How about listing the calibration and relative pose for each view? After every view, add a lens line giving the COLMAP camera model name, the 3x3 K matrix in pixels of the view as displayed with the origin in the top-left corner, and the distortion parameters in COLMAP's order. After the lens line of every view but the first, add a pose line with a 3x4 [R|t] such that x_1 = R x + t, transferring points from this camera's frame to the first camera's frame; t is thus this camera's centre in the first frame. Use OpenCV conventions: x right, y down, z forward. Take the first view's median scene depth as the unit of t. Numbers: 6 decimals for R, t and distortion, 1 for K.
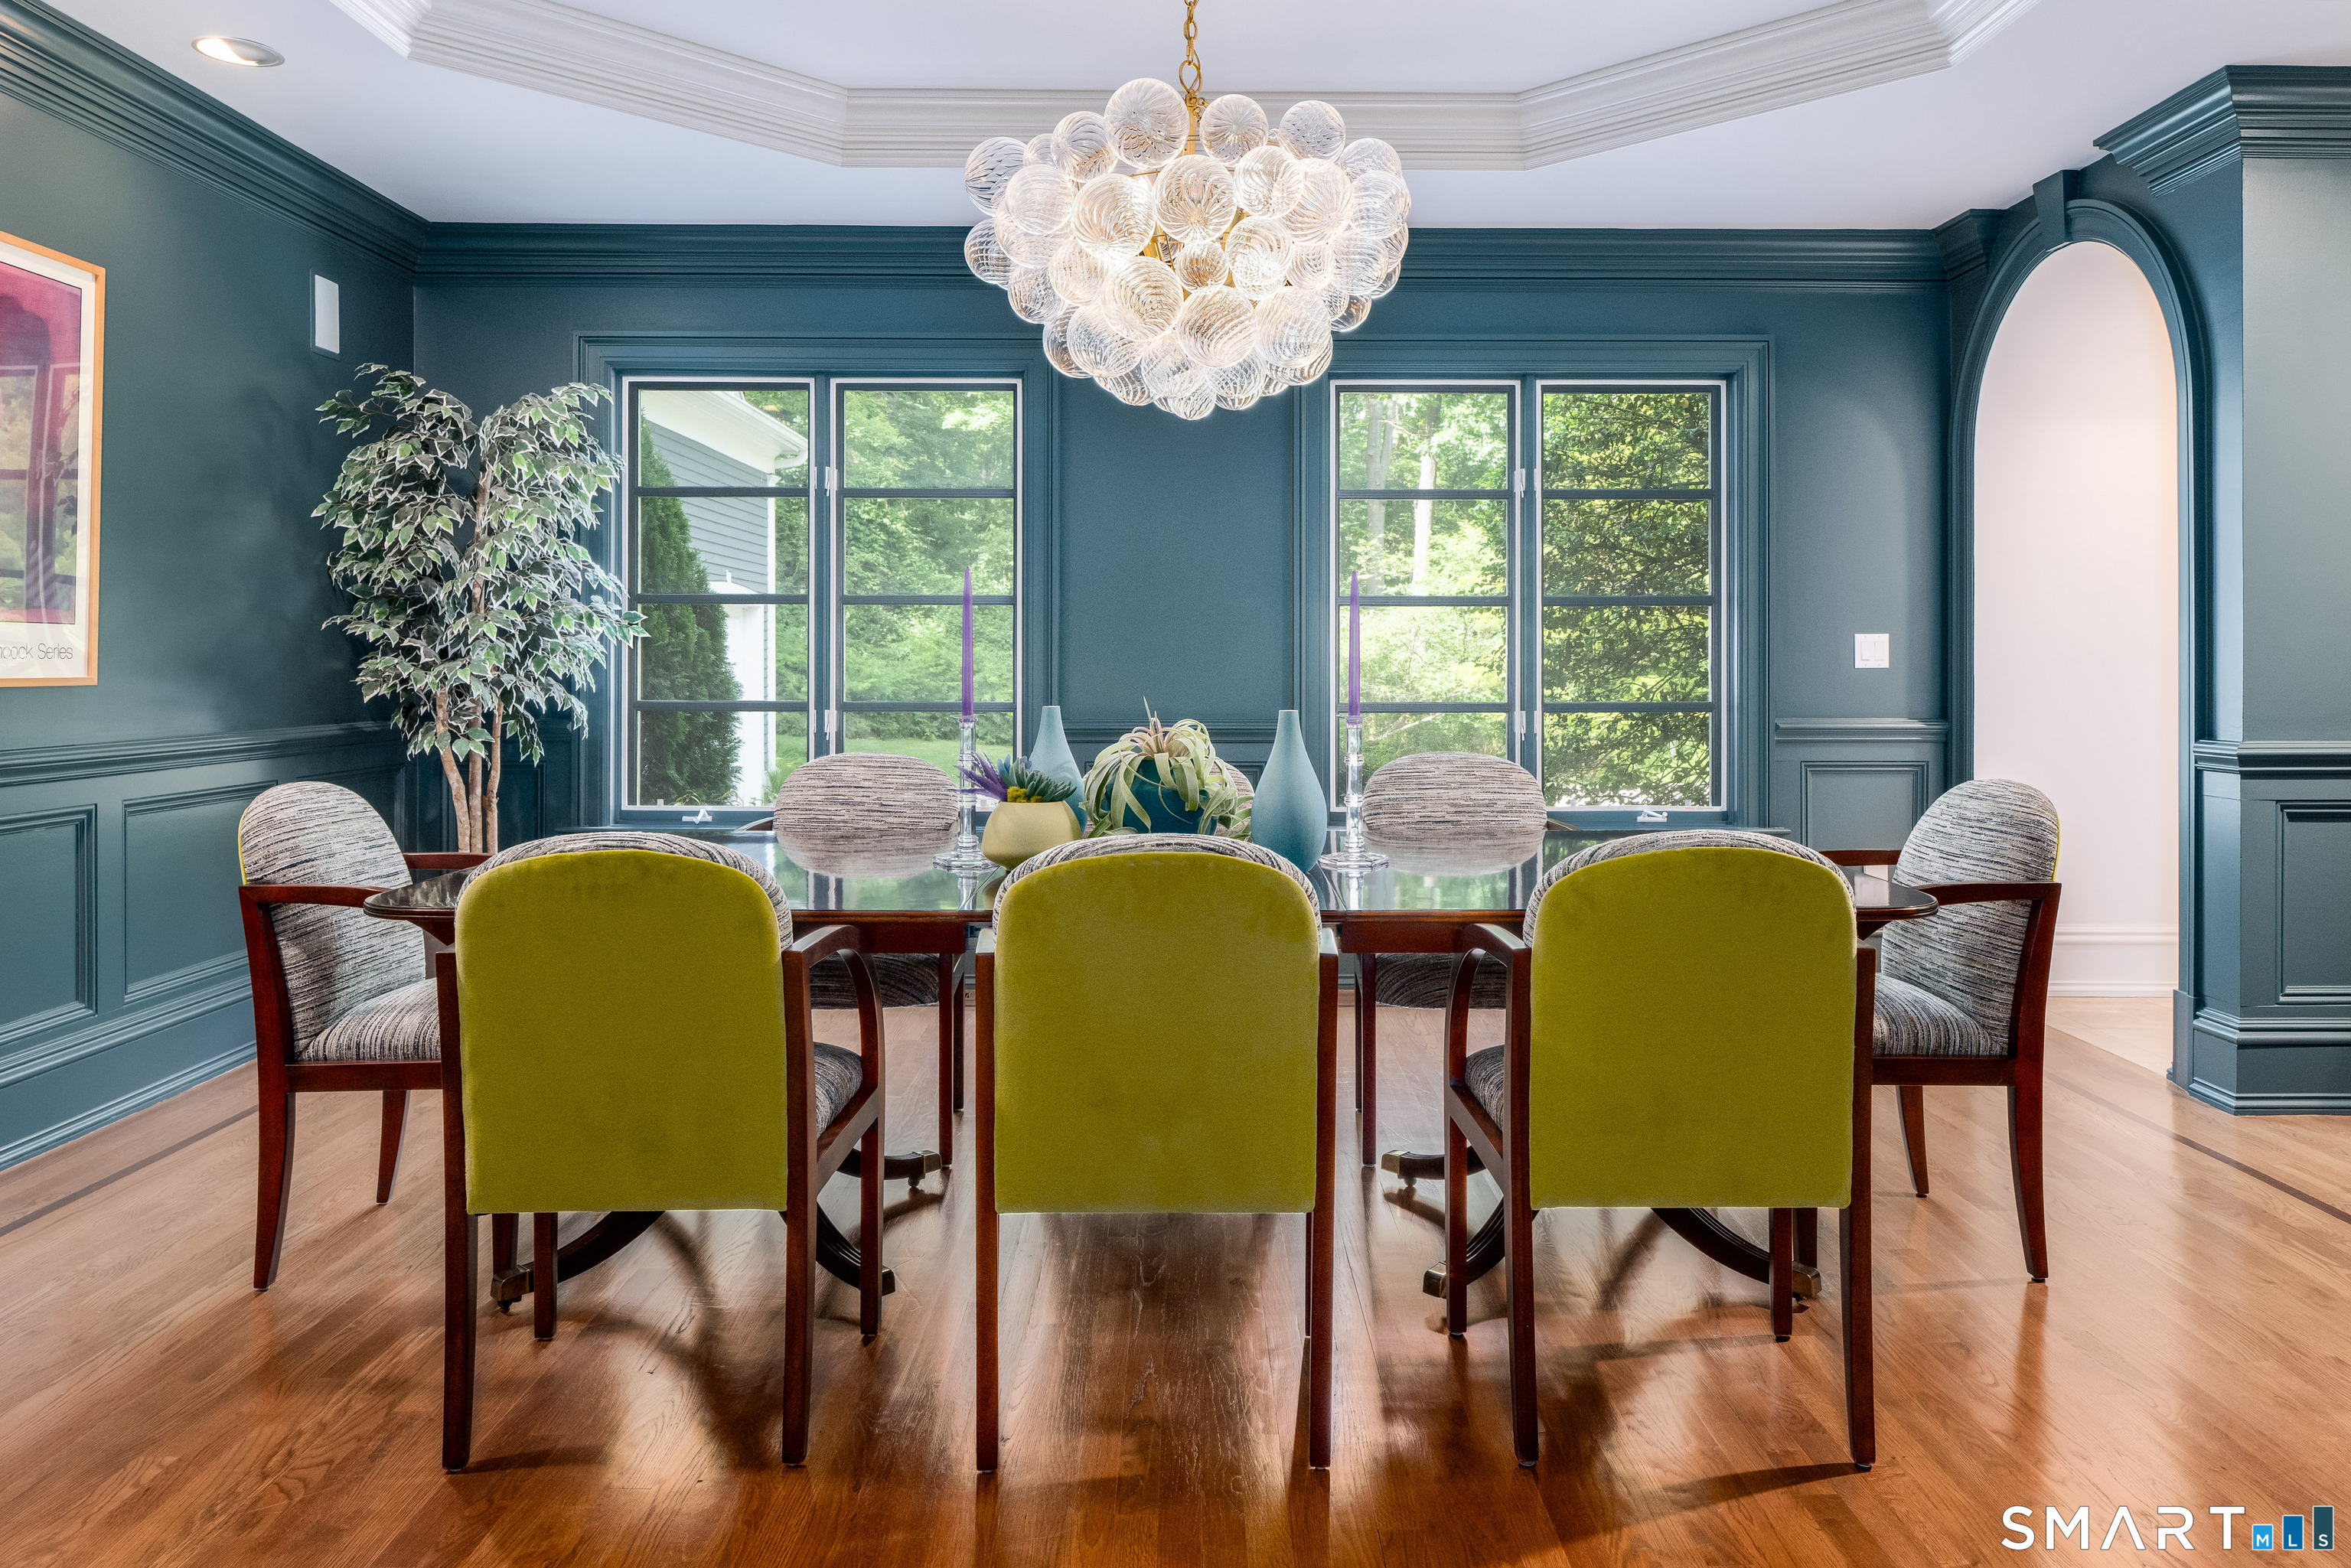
lens RADIAL K [[1610.7, 0, 1176.4], [0, 1610.7, 775.1], [0, 0, 1]] dist [-0.006755, 0.005070]
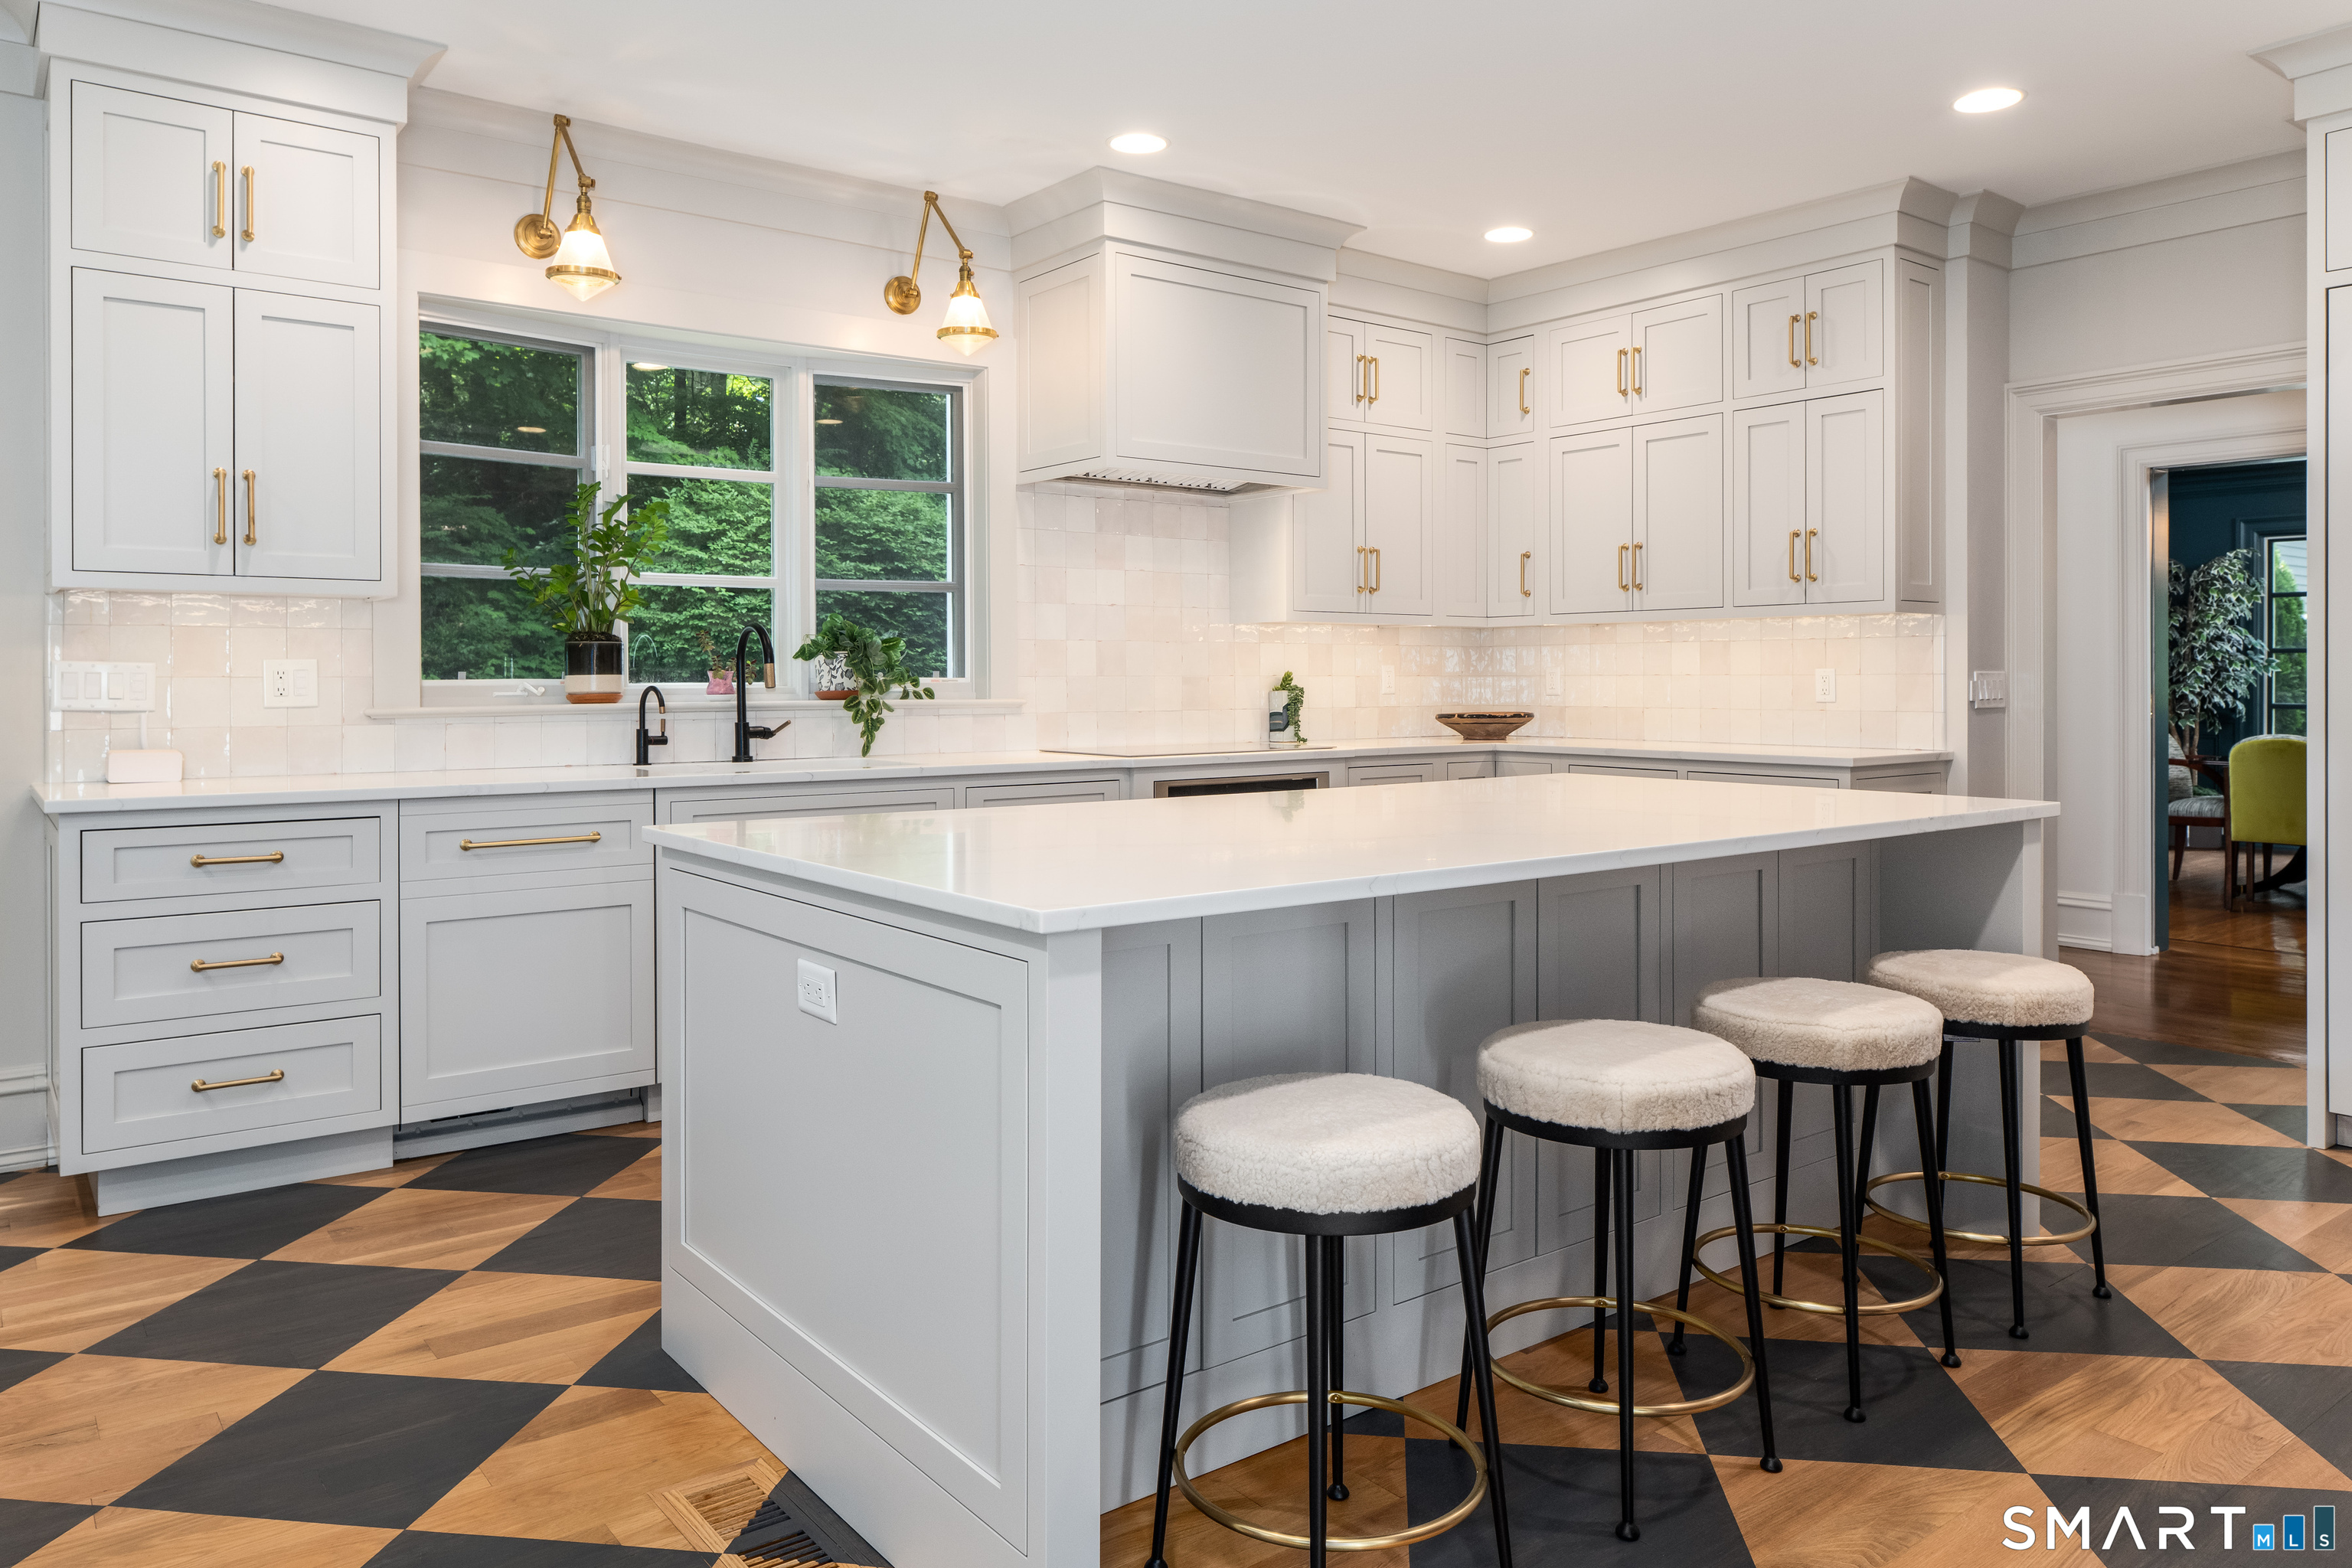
lens RADIAL K [[1611.4, 0, 1140.0], [0, 1611.4, 671.4], [0, 0, 1]] dist [-0.006755, 0.005070]
pose [[0.608006, -0.023284, -0.793591, 0.413311], [-0.041910, 0.997235, -0.061368, 0.101157], [0.792825, 0.070572, 0.605349, -1.392173]]
